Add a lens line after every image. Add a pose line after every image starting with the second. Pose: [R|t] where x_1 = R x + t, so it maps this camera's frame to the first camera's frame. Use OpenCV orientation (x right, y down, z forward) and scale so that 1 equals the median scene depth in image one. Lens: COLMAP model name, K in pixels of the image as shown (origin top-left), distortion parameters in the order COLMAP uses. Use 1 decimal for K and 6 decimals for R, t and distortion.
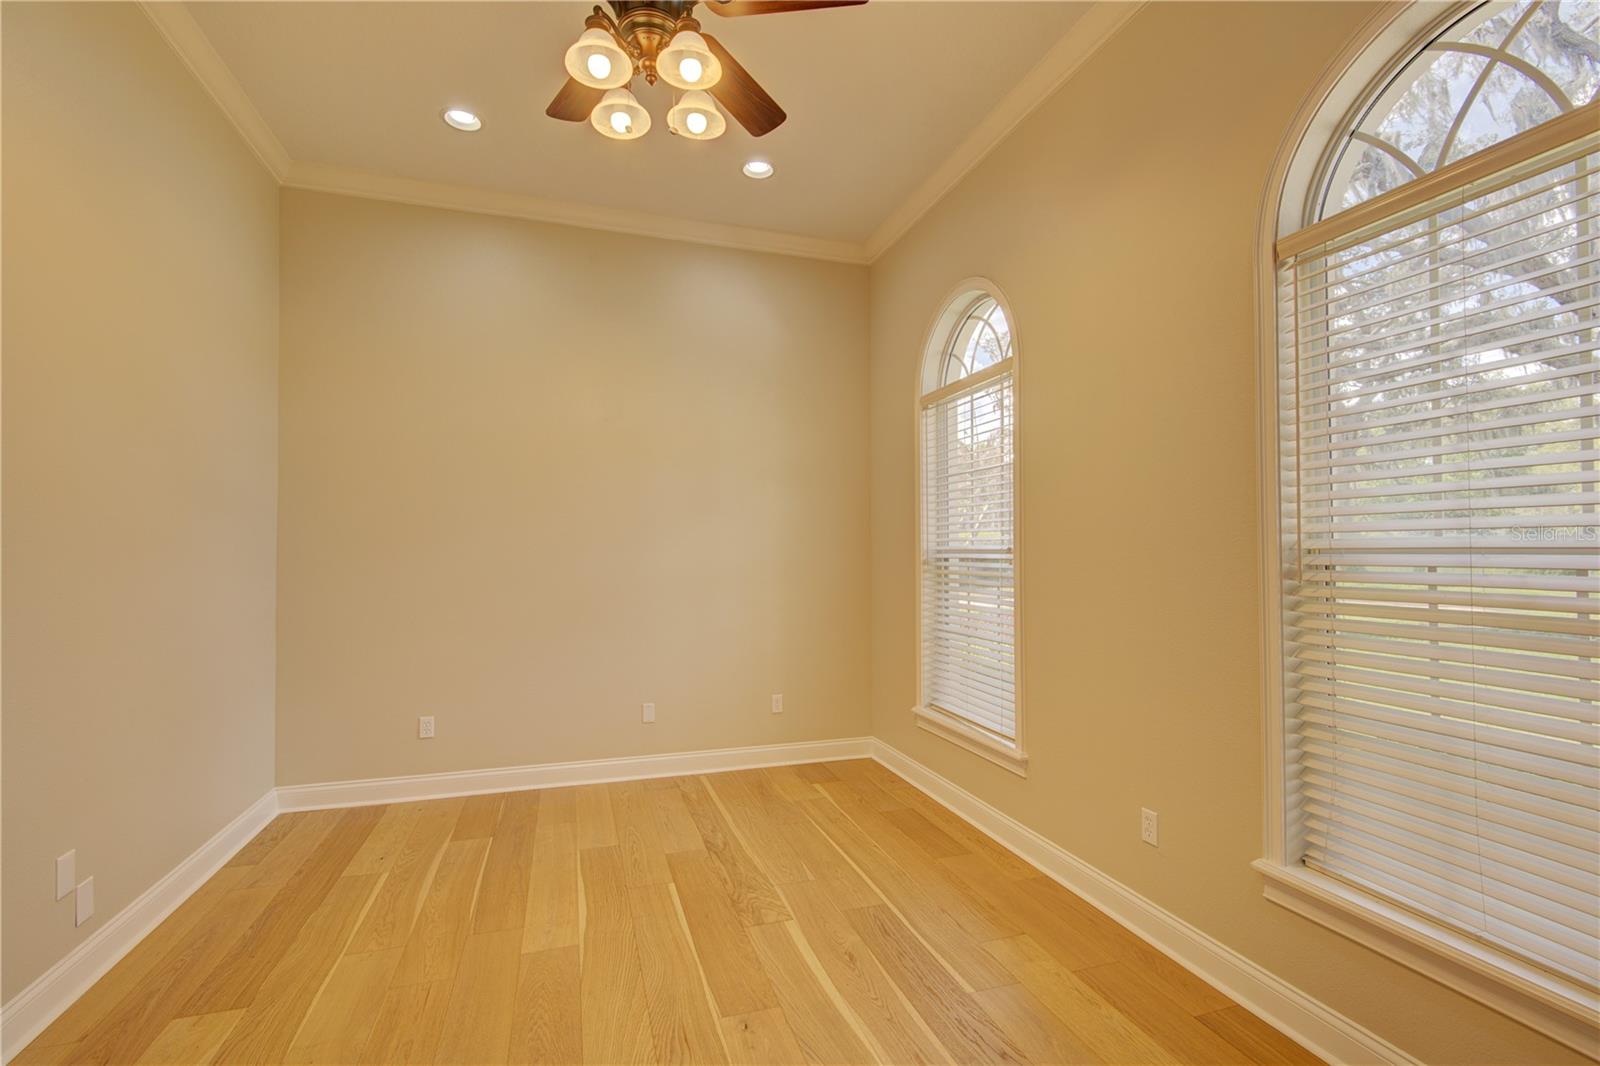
lens RADIAL K [[725.7, 0, 799.5], [0, 725.7, 538.5], [0, 0, 1]] dist [0.000242, -0.000497]
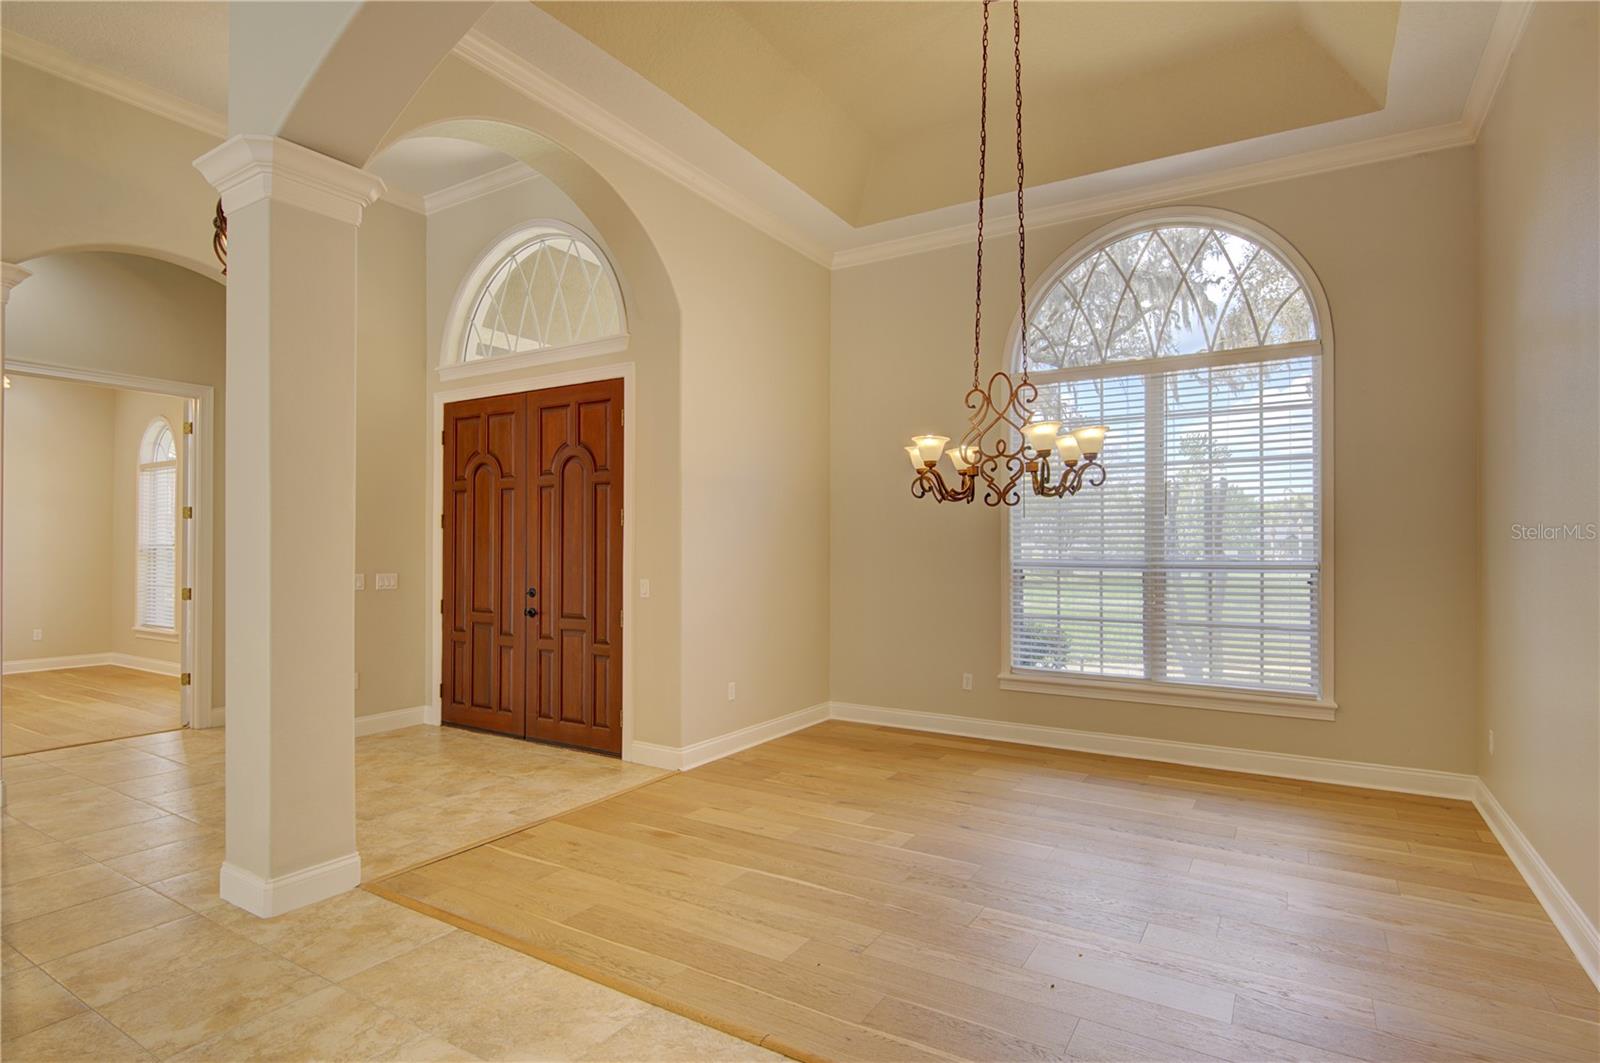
lens RADIAL K [[816.8, 0, 798.9], [0, 816.8, 535.2], [0, 0, 1]] dist [0.002849, 0.001578]
pose [[0.767587, 0.011253, 0.640846, 0.120113], [-0.014486, 0.999895, -0.000207, -0.034438], [-0.640781, -0.009125, 0.767670, -1.802943]]
